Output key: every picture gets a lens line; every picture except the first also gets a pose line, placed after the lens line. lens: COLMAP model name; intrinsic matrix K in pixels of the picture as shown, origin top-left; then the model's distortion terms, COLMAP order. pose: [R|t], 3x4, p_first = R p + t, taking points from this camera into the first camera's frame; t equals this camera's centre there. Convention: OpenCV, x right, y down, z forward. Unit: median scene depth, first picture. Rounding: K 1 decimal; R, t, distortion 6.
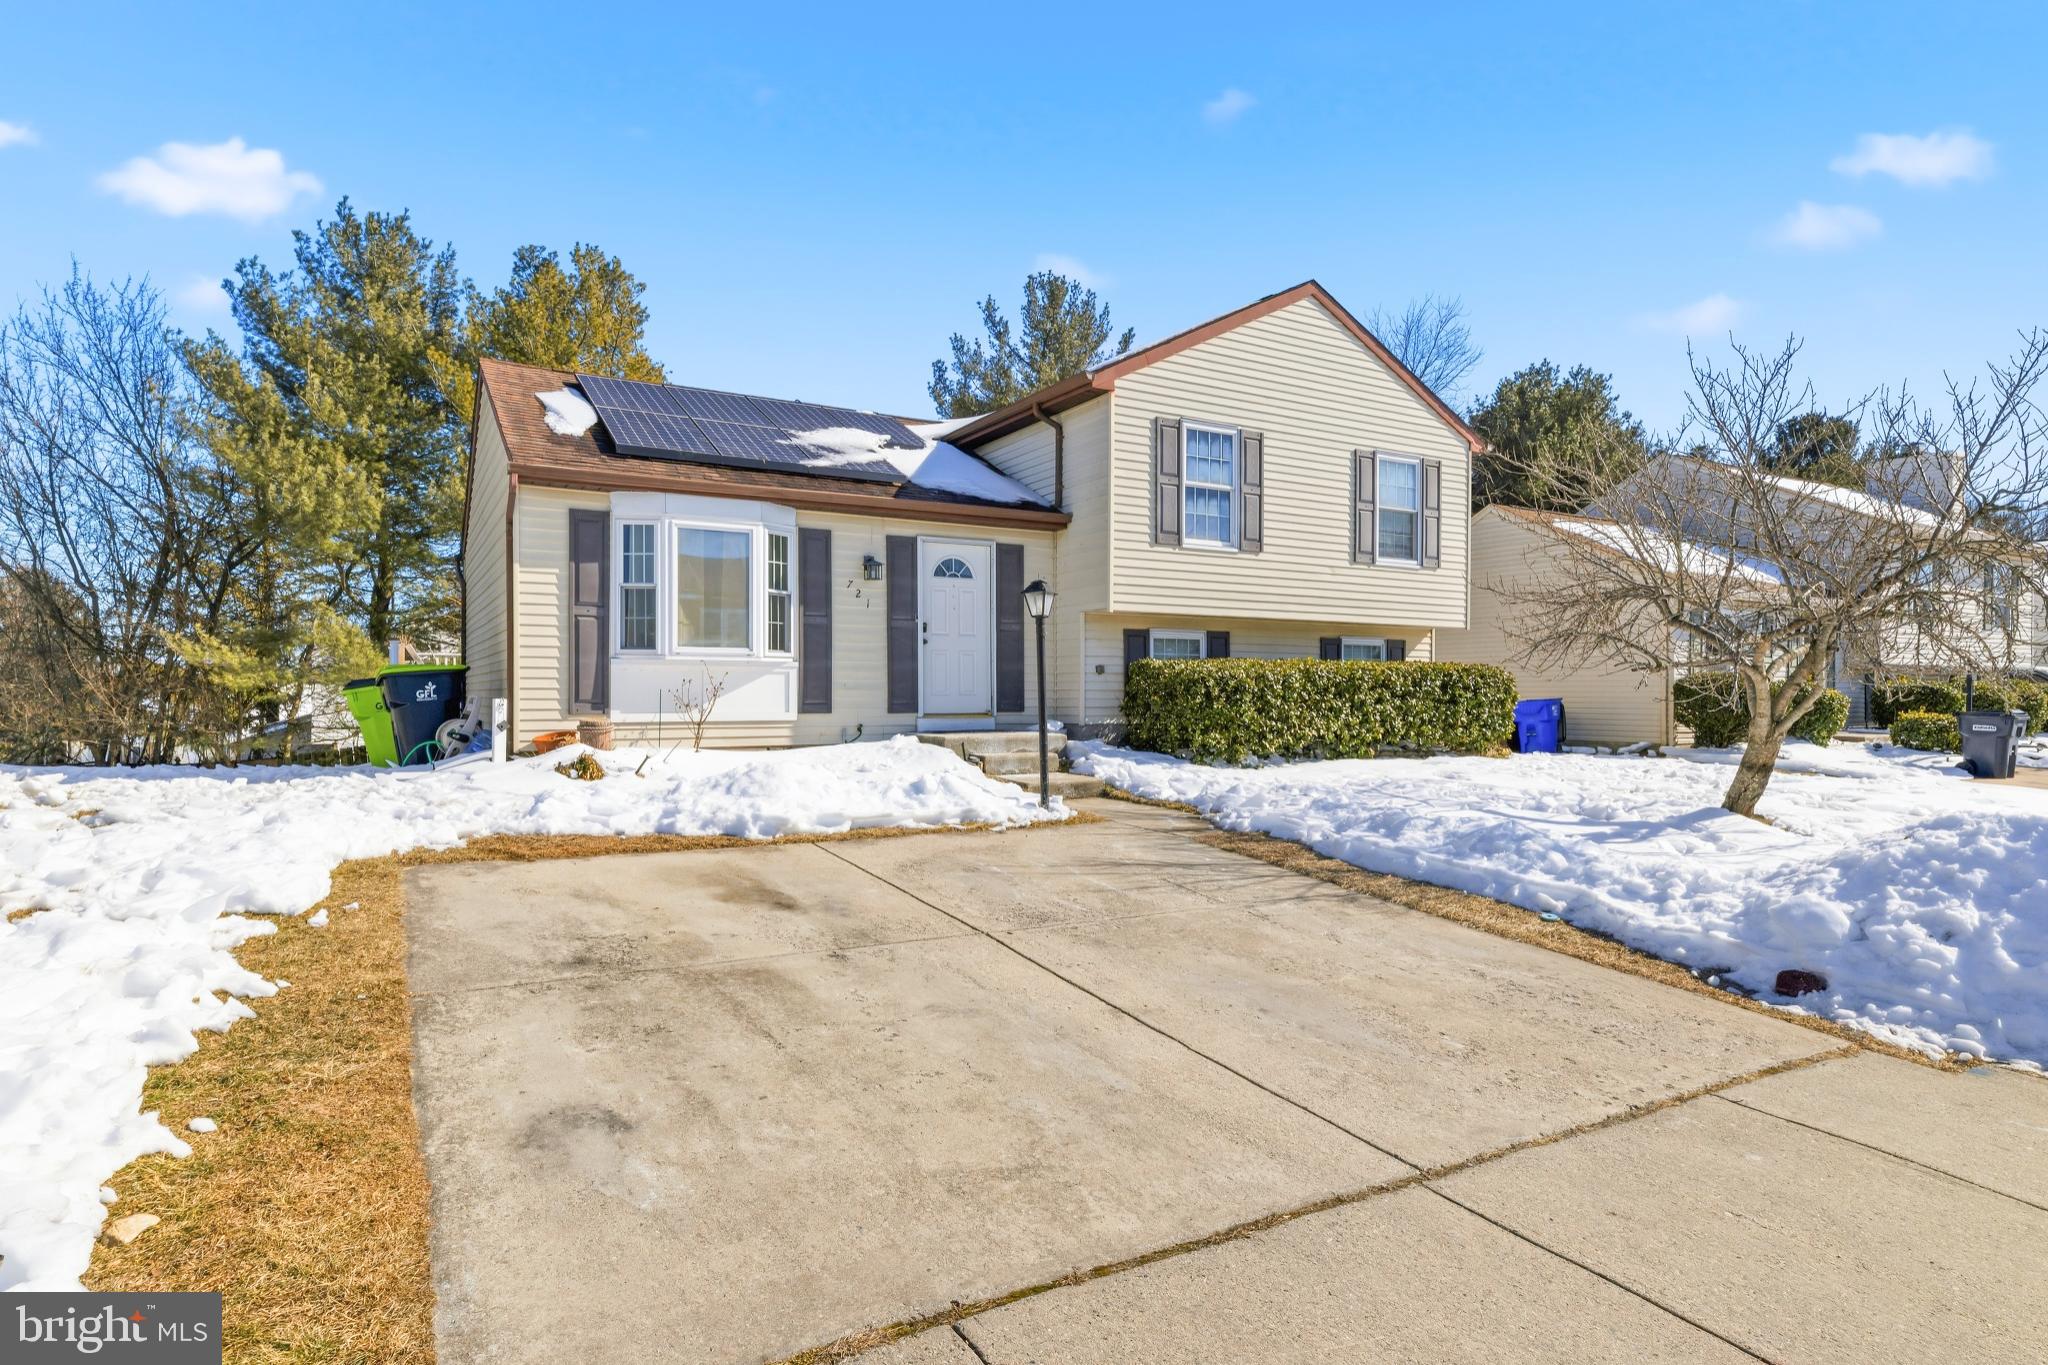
lens RADIAL K [[1033.7, 0, 1024.0], [0, 1033.7, 682.5], [0, 0, 1]] dist [0.000327, 0.000026]
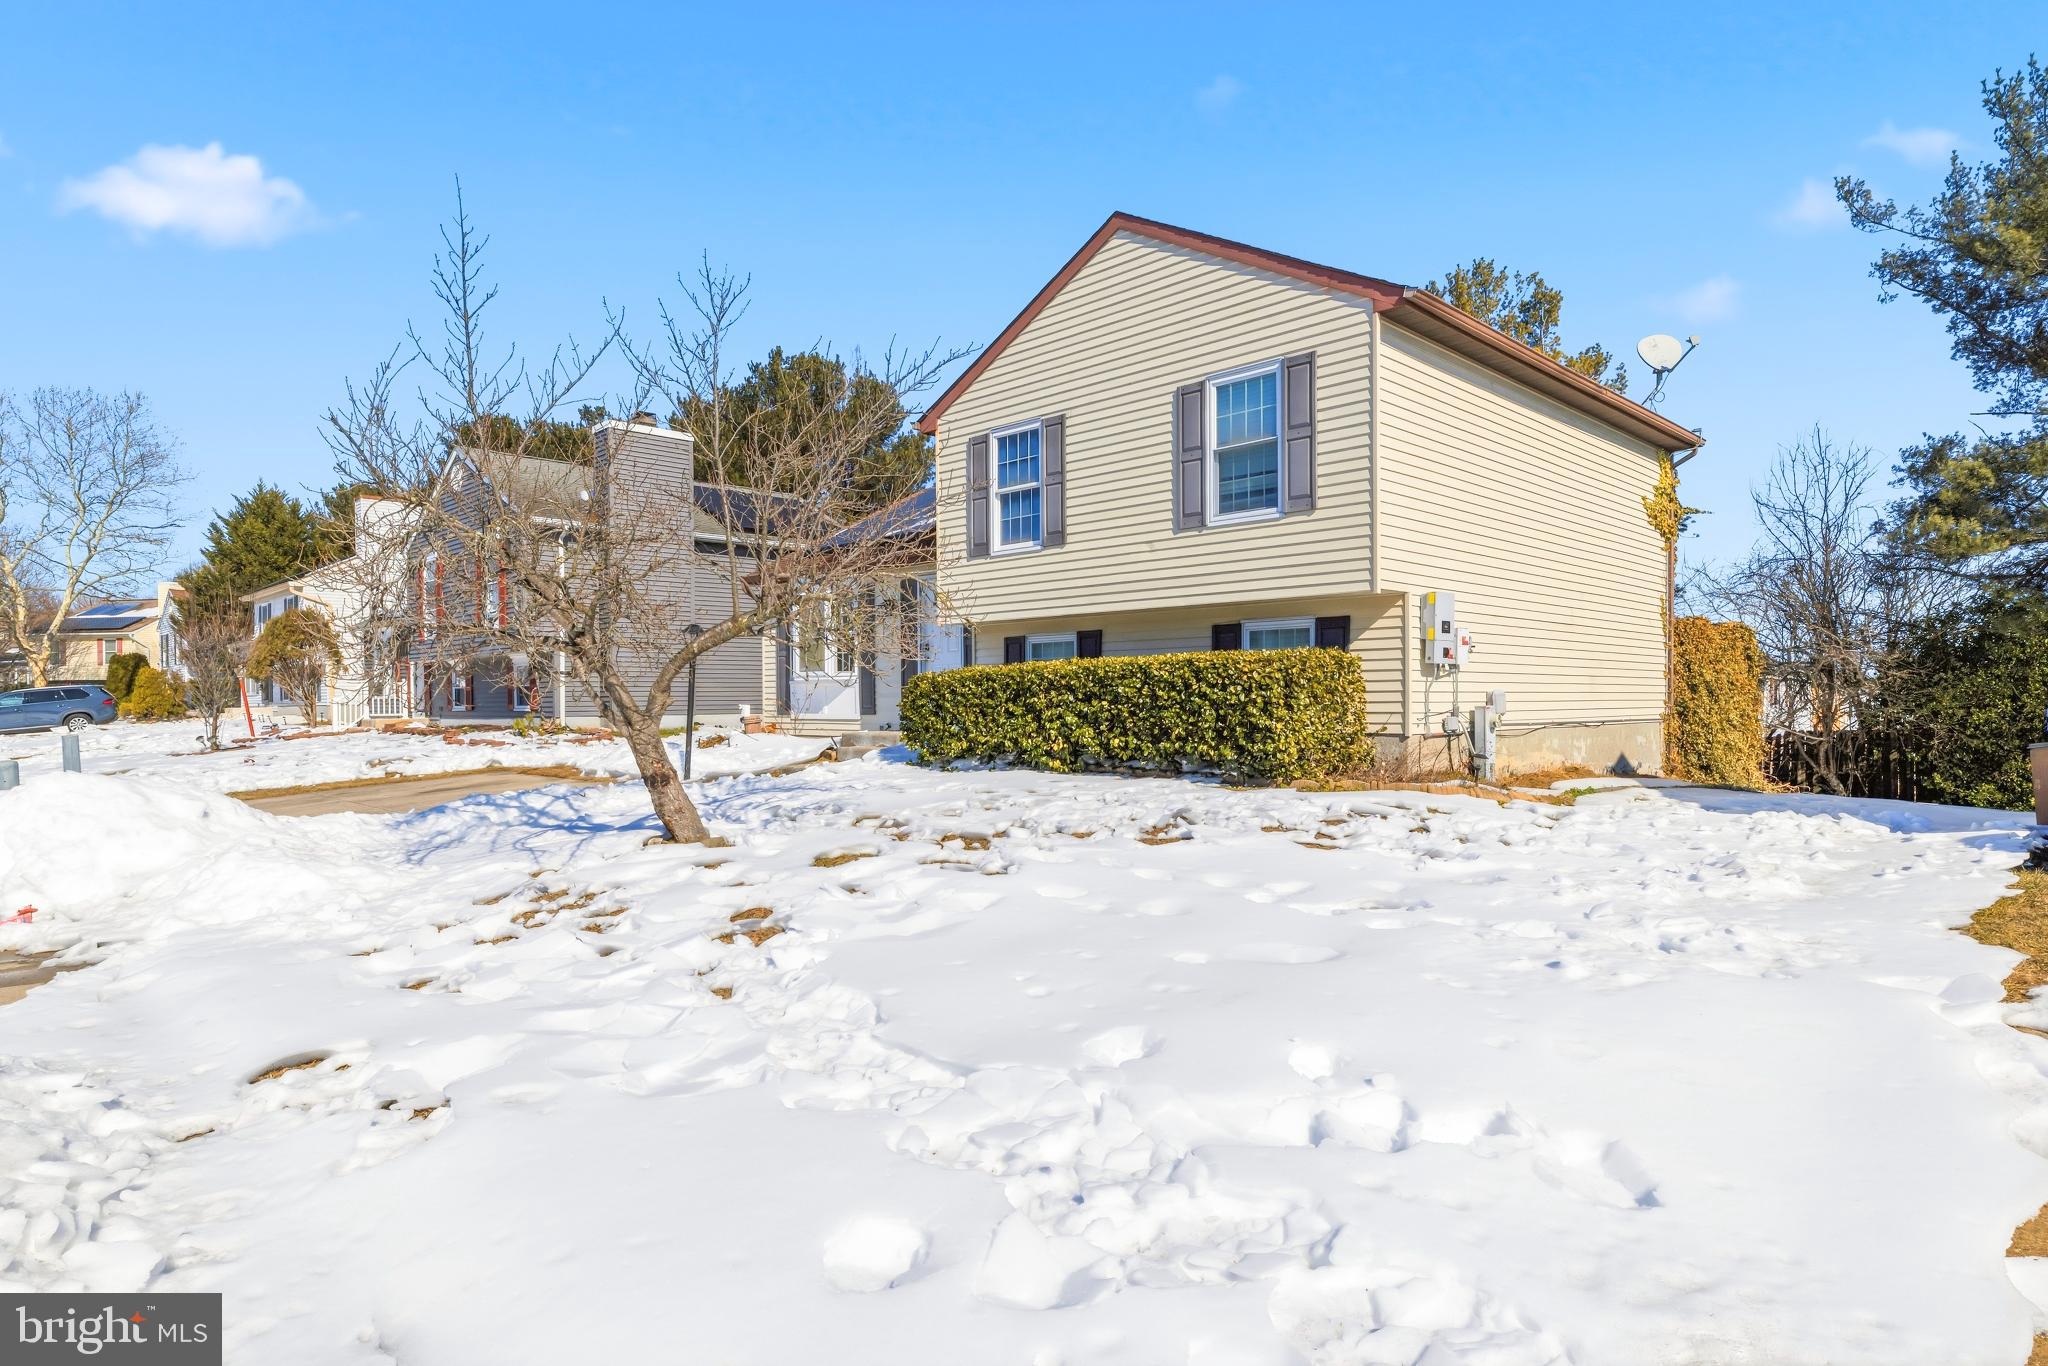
lens RADIAL K [[1167.0, 0, 1023.1], [0, 1167.0, 697.5], [0, 0, 1]] dist [0.000020, -0.000028]
pose [[0.292685, -0.009147, -0.956165, 1.211676], [0.023895, 0.999712, -0.002249, 0.012565], [0.955910, -0.022190, 0.292820, 0.653491]]
